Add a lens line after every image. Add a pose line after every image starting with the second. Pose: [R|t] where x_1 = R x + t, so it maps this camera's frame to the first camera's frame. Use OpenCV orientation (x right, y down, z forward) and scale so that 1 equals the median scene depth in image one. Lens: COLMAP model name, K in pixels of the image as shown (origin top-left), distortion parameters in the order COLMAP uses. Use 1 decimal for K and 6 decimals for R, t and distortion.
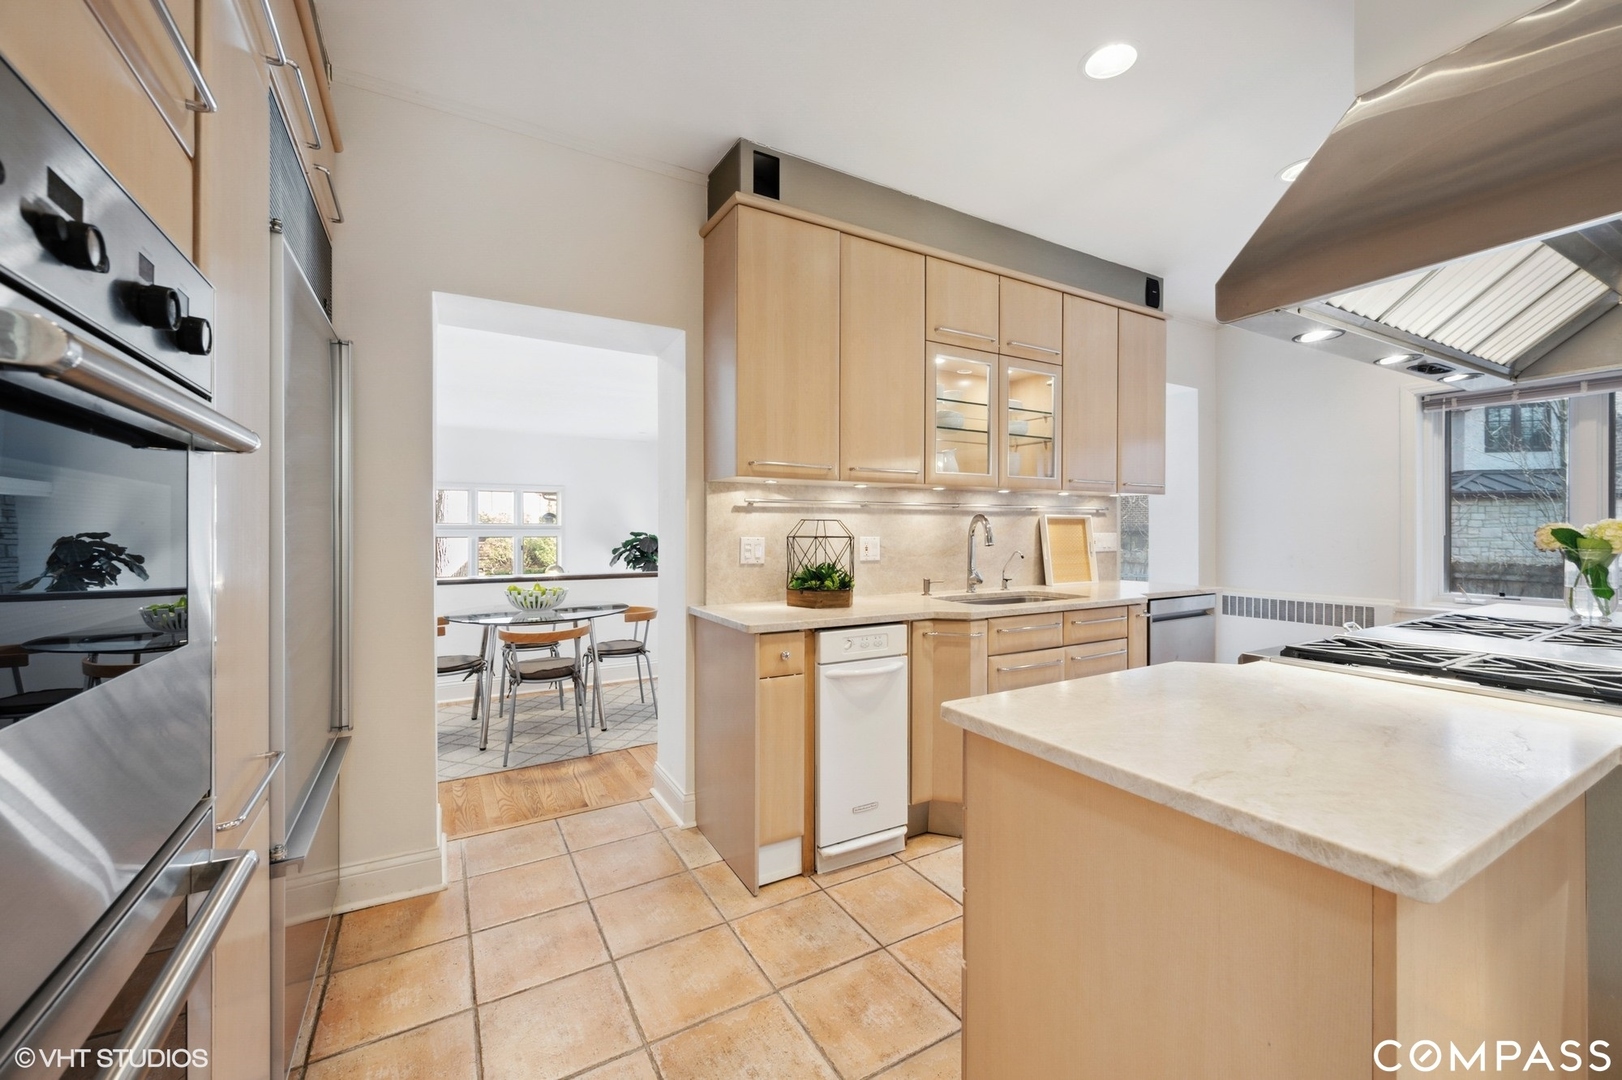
lens RADIAL K [[648.5, 0, 811.0], [0, 648.5, 528.9], [0, 0, 1]] dist [-0.000062, -0.000225]
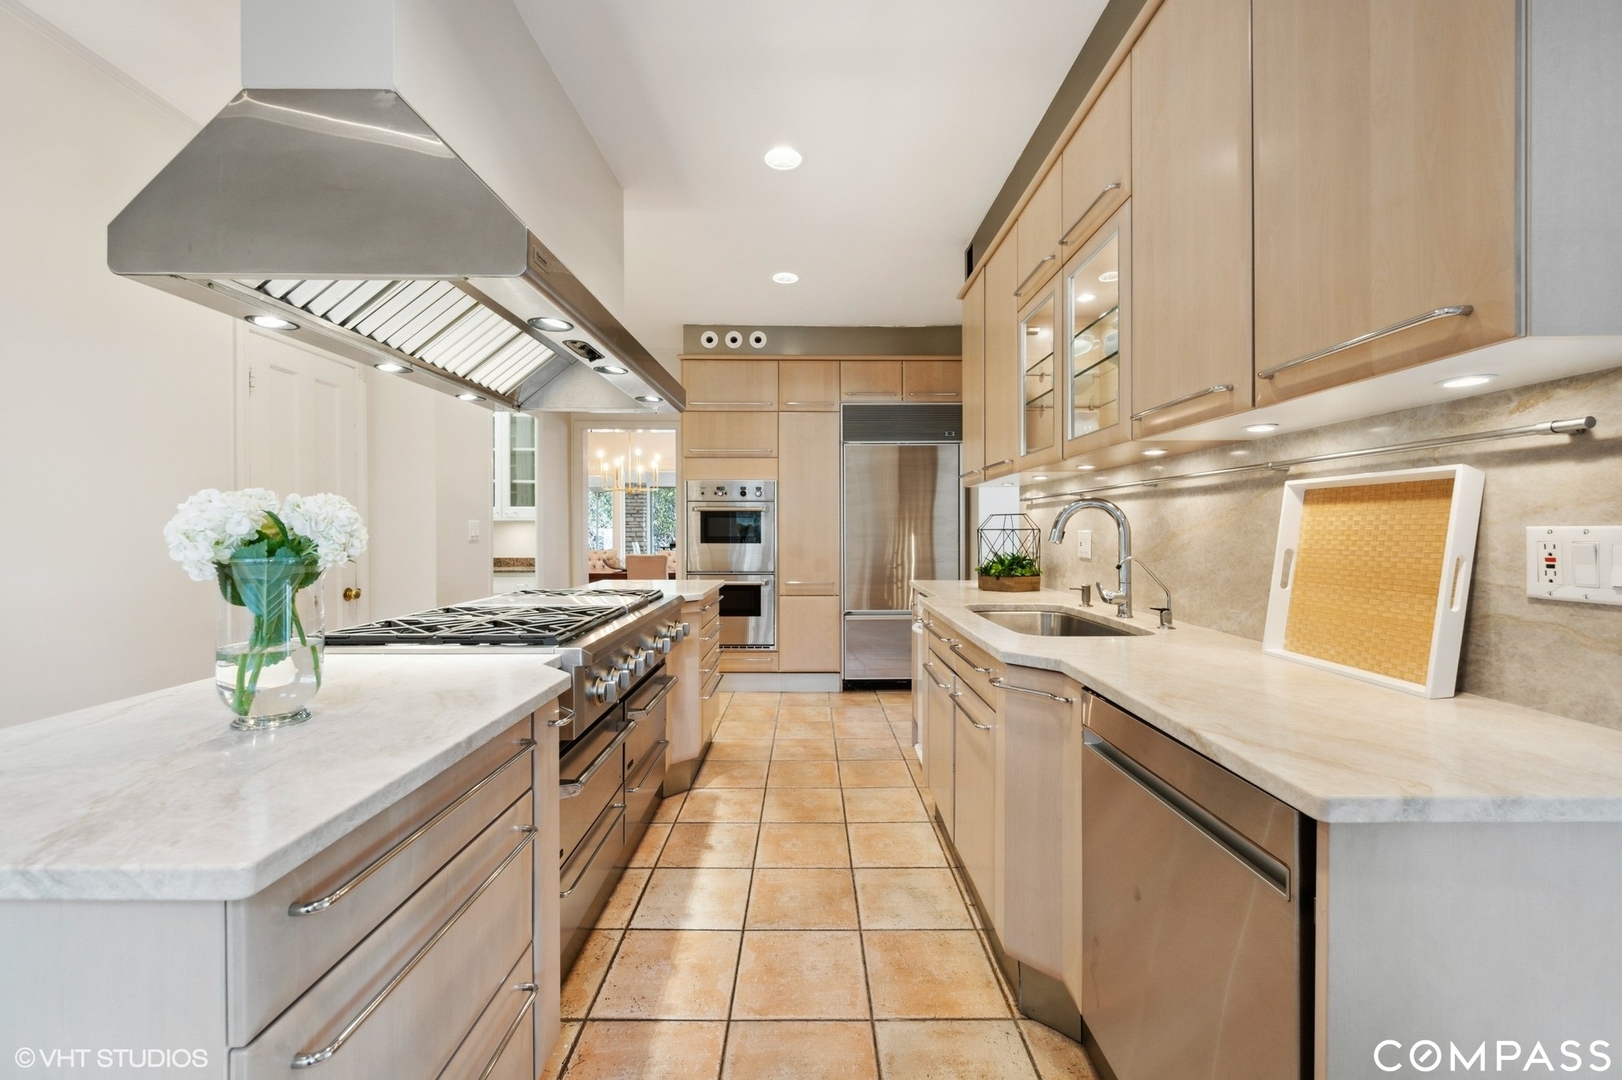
lens RADIAL K [[648.5, 0, 811.1], [0, 648.5, 535.2], [0, 0, 1]] dist [-0.000062, -0.000225]
pose [[-0.494462, 0.010606, -0.869135, 1.634373], [0.002675, 0.999939, 0.010681, 0.014106], [0.869195, 0.002957, -0.494460, 1.764126]]
